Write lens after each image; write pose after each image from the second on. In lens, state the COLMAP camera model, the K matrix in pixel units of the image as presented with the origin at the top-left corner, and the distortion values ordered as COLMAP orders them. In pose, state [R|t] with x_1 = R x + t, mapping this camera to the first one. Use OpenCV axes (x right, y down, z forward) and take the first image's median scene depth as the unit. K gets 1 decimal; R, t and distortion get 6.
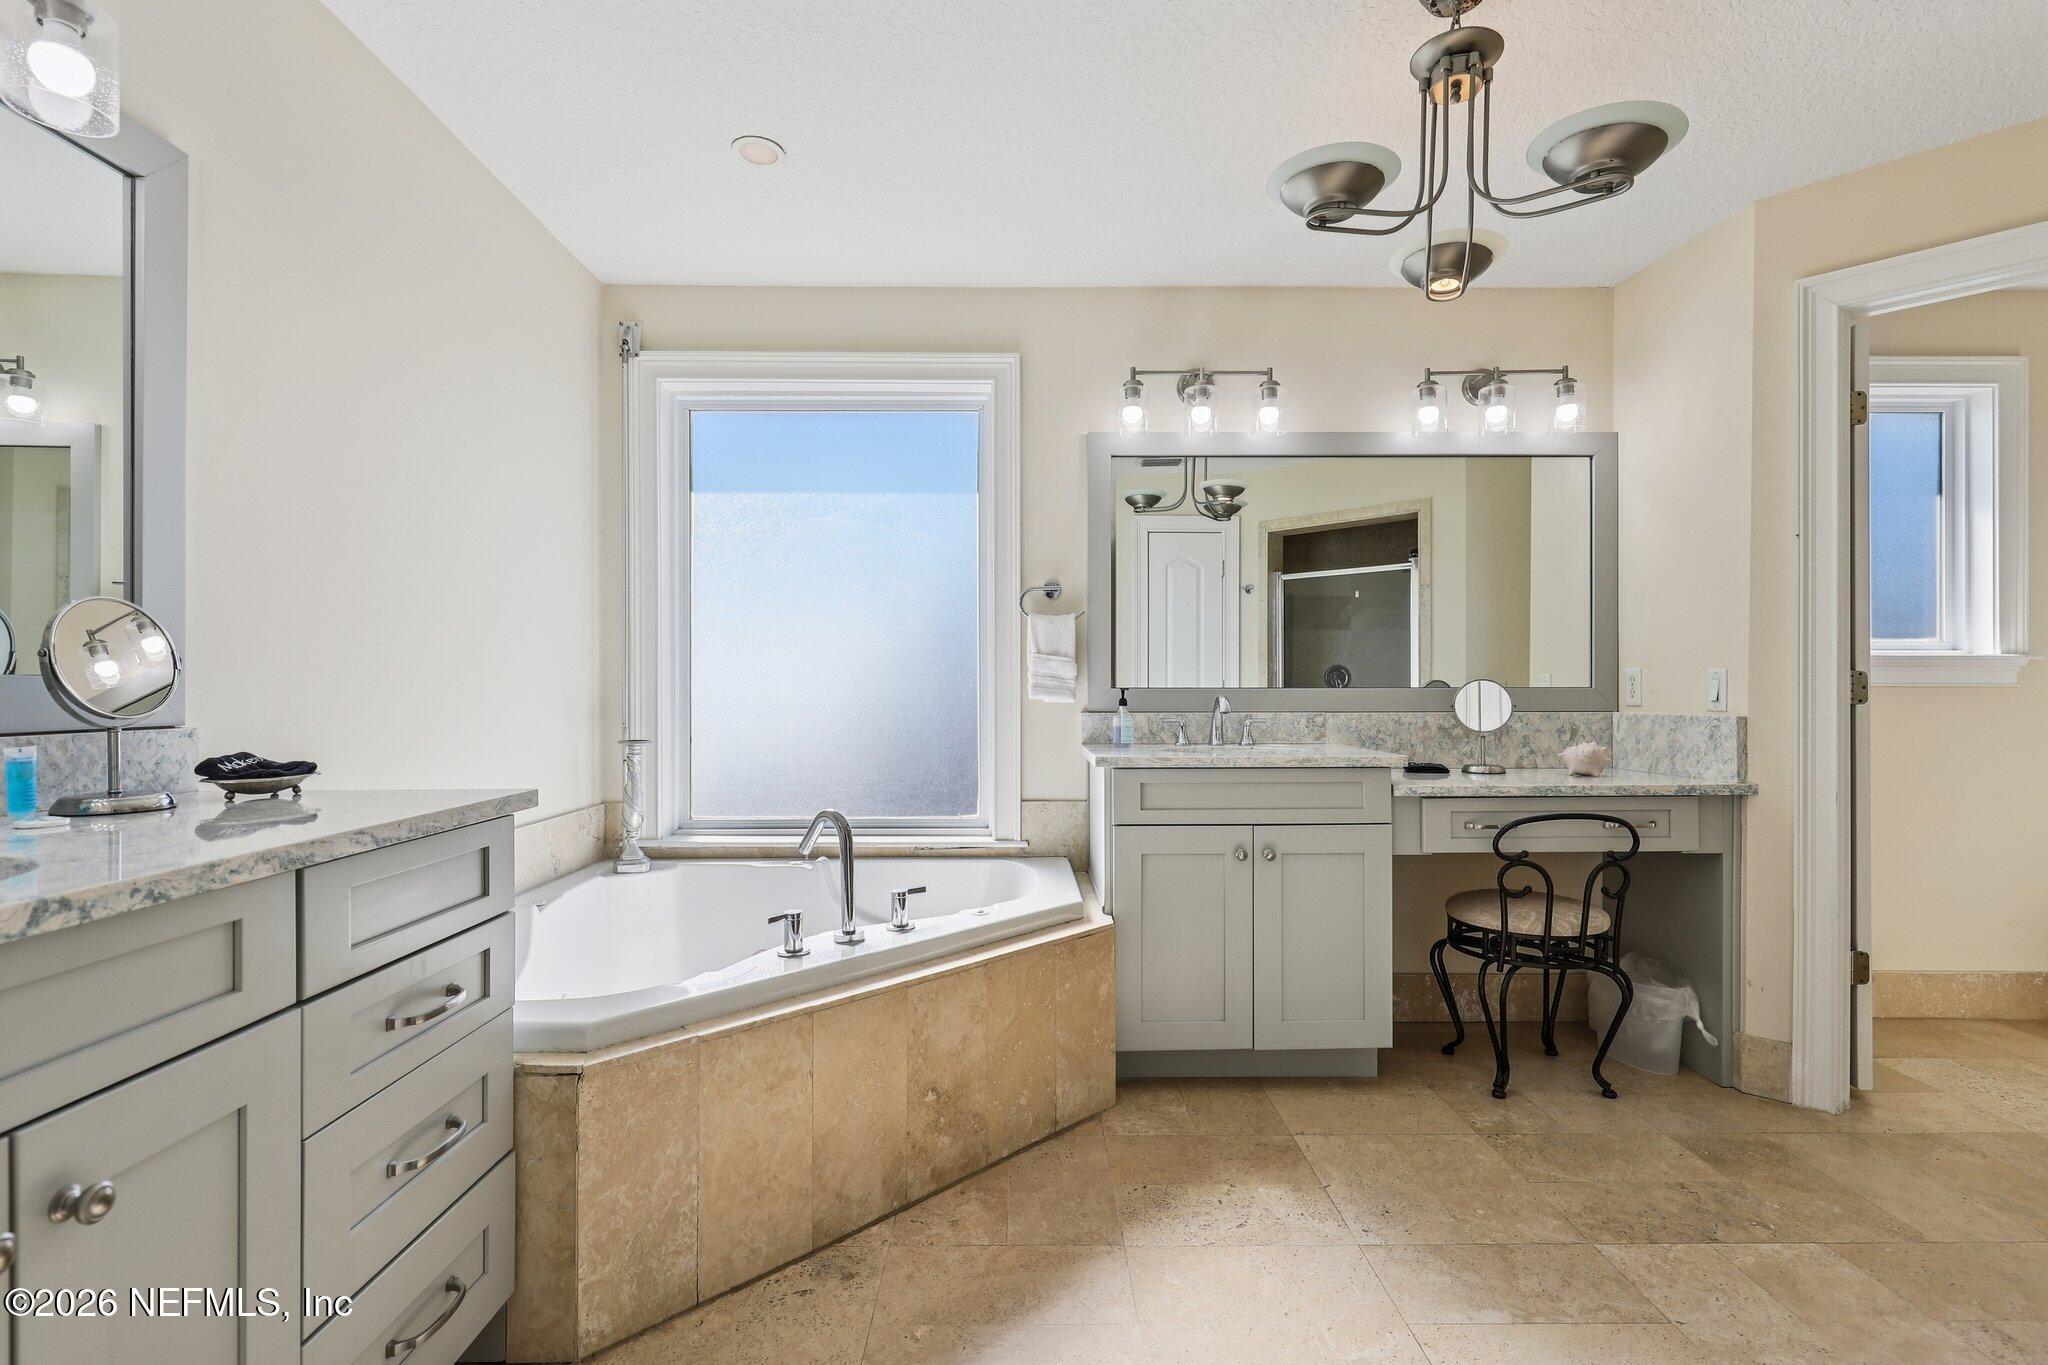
lens RADIAL K [[936.7, 0, 1024.7], [0, 936.7, 682.6], [0, 0, 1]] dist [0.000731, -0.000916]
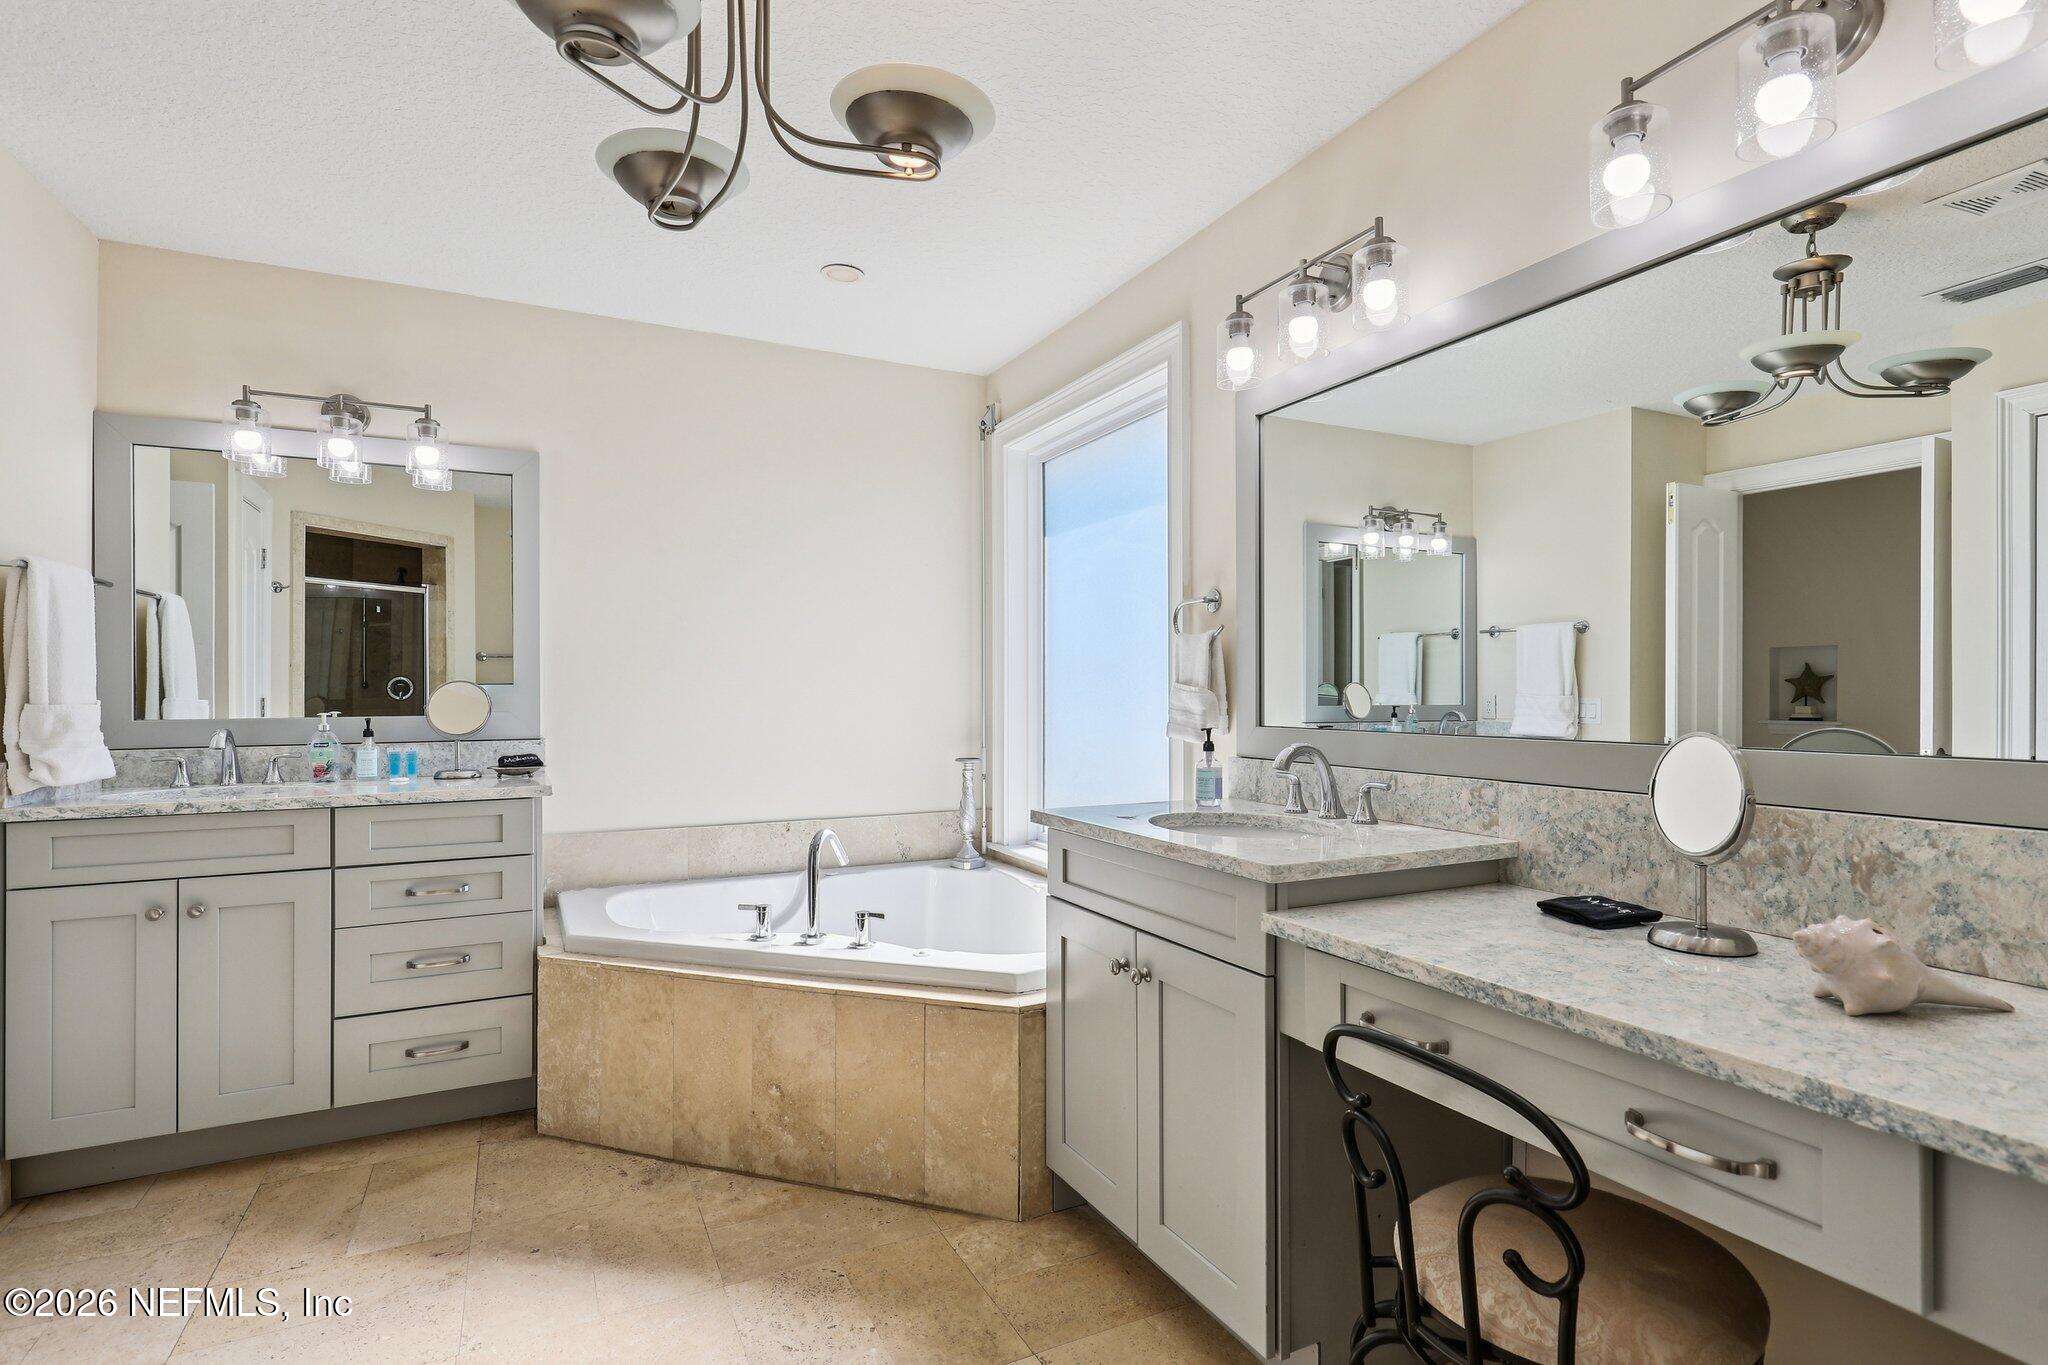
lens RADIAL K [[997.8, 0, 1024.3], [0, 997.8, 675.5], [0, 0, 1]] dist [0.001734, -0.001076]
pose [[0.448219, -0.013596, -0.893820, 0.892919], [0.009090, 0.999902, -0.010651, -0.034223], [0.893878, -0.003351, 0.448299, 0.586209]]
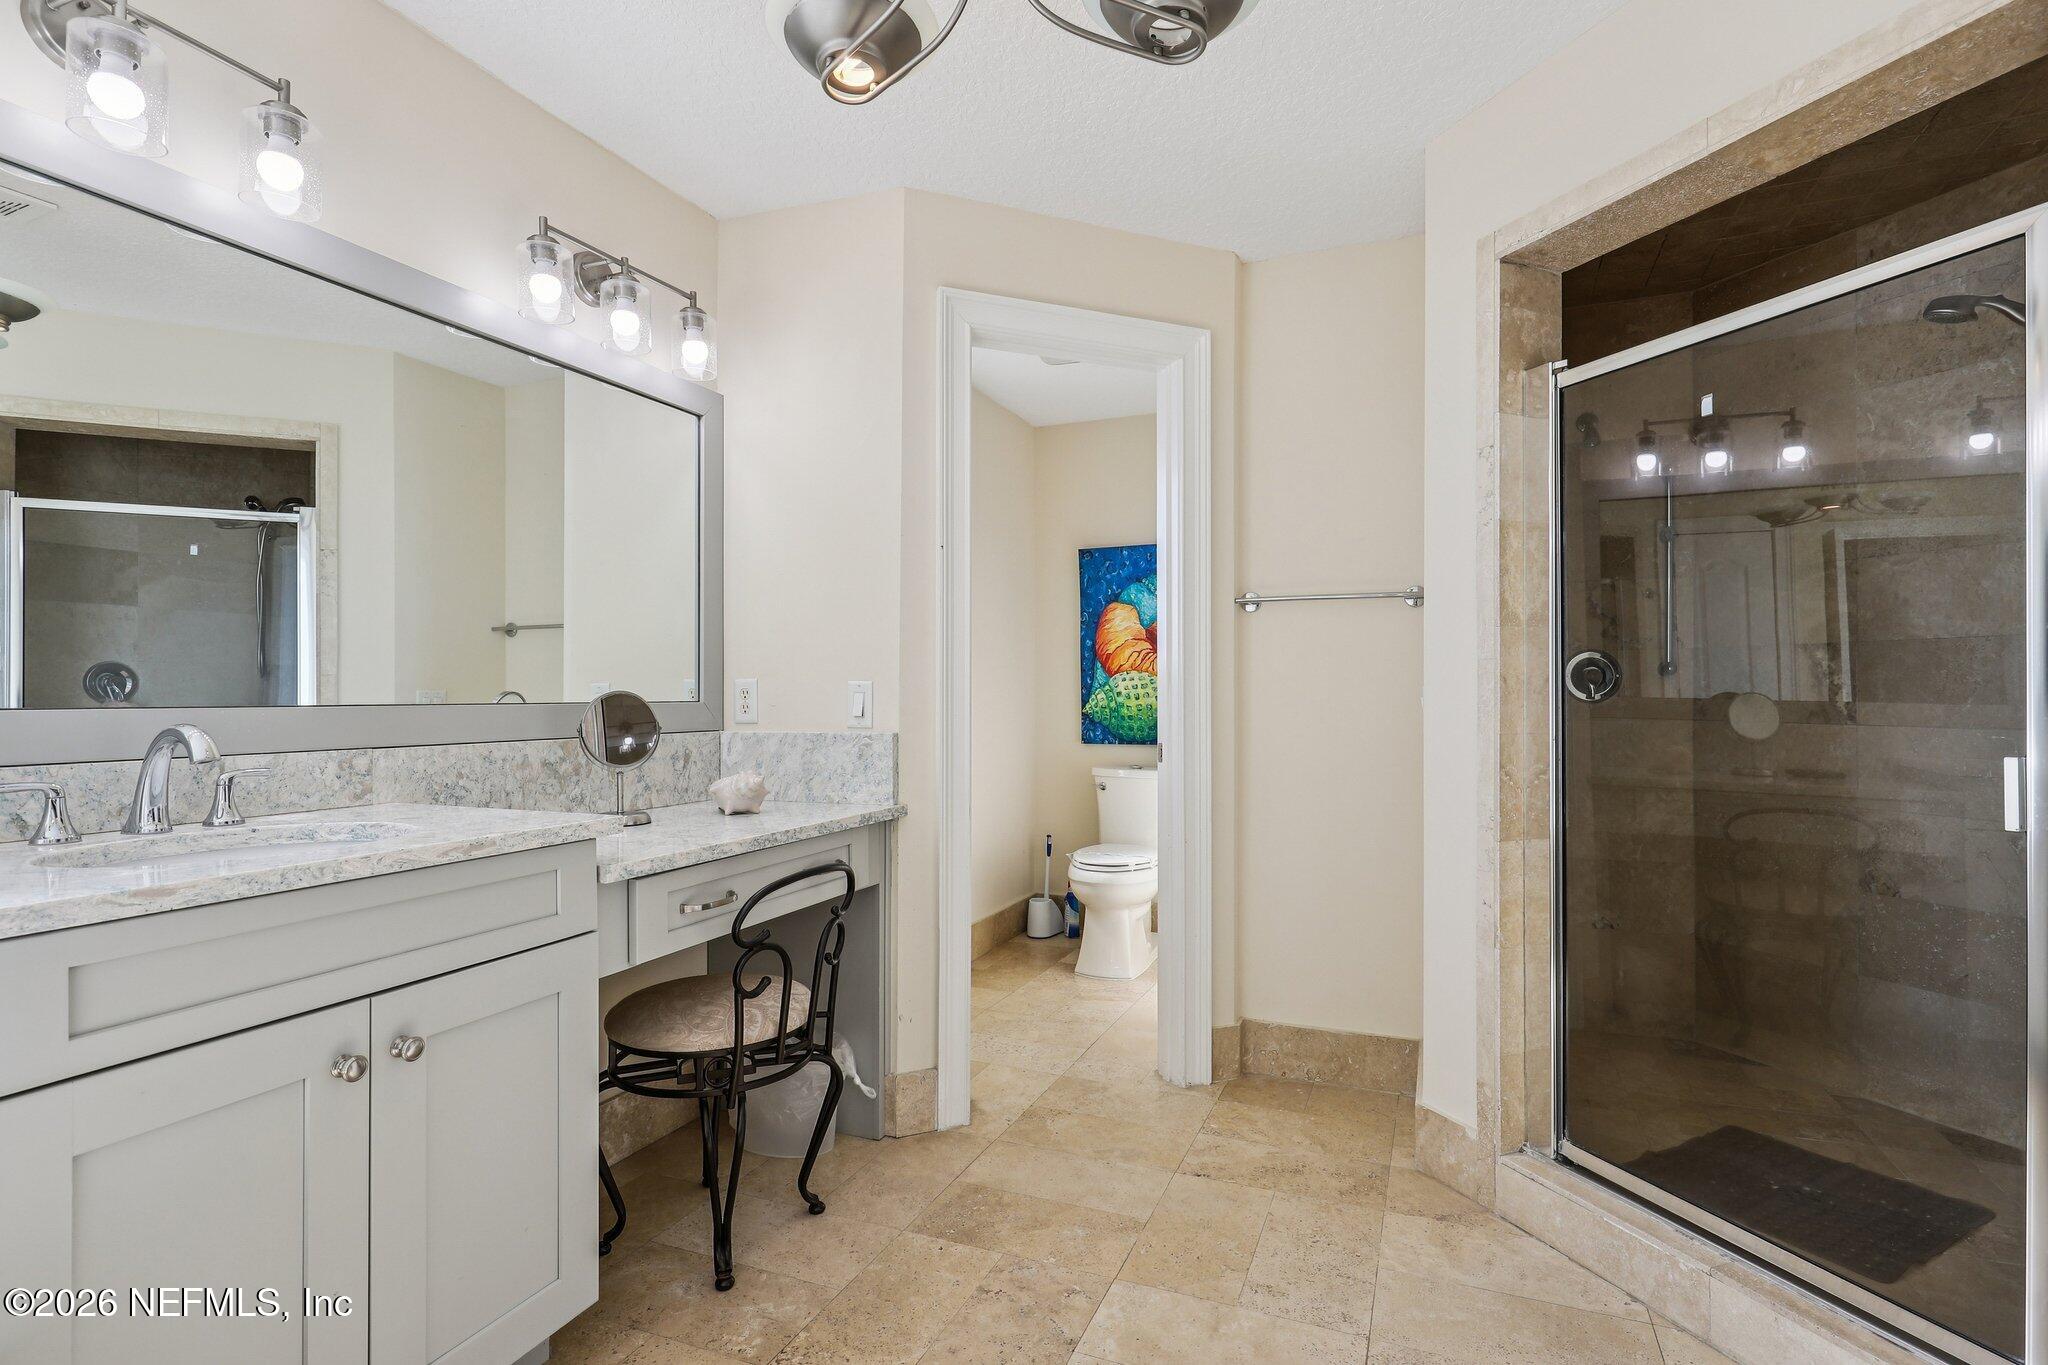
lens RADIAL K [[997.8, 0, 1033.8], [0, 997.8, 689.5], [0, 0, 1]] dist [0.001734, -0.001076]
pose [[0.382760, 0.005239, 0.923833, -0.098222], [-0.004995, 0.999981, -0.003601, -0.004309], [-0.923834, -0.003236, 0.382779, 0.496158]]
